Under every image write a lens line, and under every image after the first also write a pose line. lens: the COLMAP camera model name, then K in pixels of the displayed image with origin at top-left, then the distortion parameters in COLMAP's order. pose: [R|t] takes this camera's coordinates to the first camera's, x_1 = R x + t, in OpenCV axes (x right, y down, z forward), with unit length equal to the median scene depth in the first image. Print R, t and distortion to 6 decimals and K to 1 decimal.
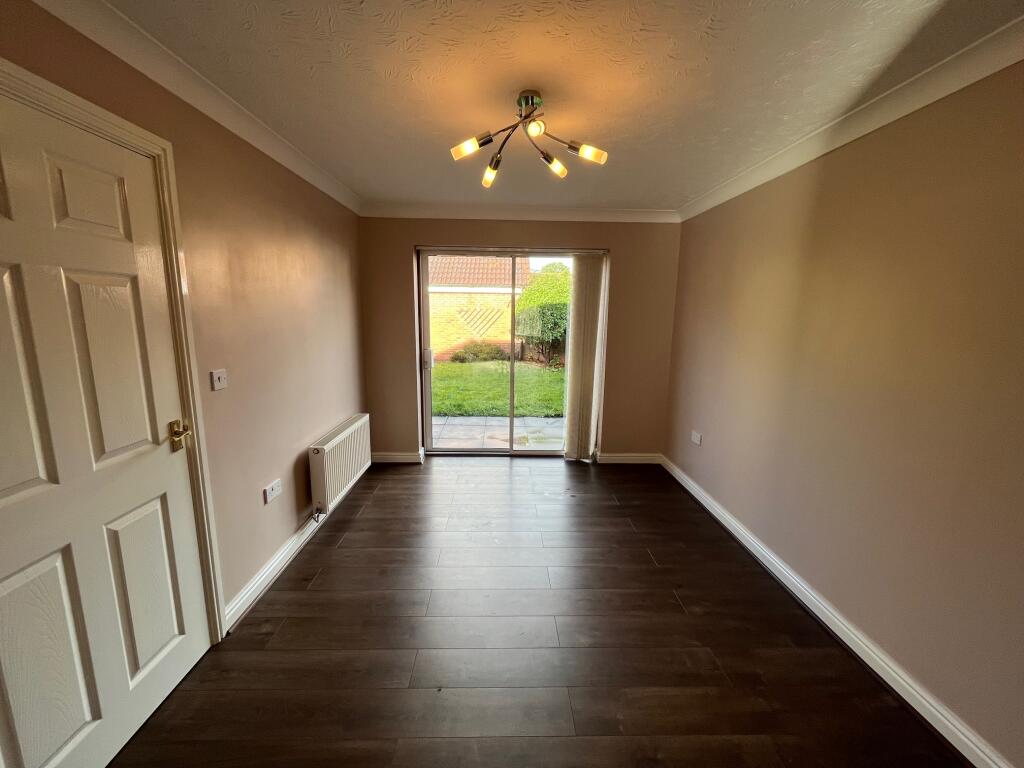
lens RADIAL K [[415.2, 0, 512.1], [0, 415.2, 384.0], [0, 0, 1]] dist [-0.001987, -0.000754]
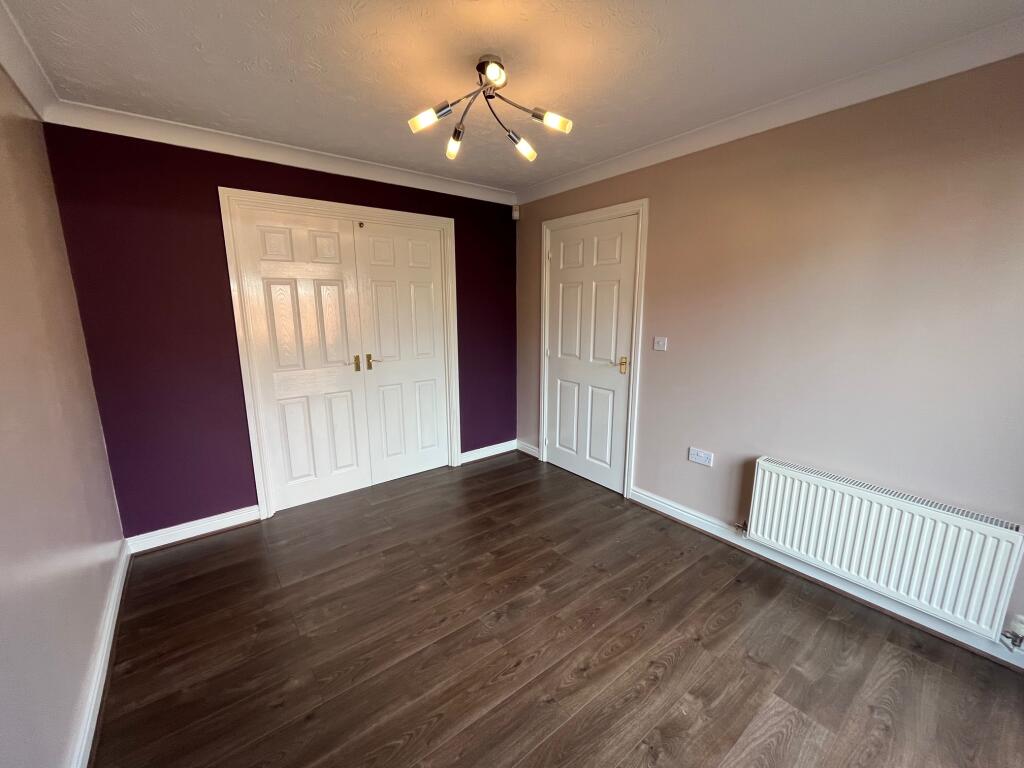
lens RADIAL K [[415.2, 0, 511.3], [0, 415.2, 389.9], [0, 0, 1]] dist [-0.001987, -0.000754]
pose [[-0.803113, 0.097947, -0.587722, 0.607240], [-0.117195, 0.941159, 0.316994, -0.265128], [0.584188, 0.323460, -0.744378, 1.870832]]
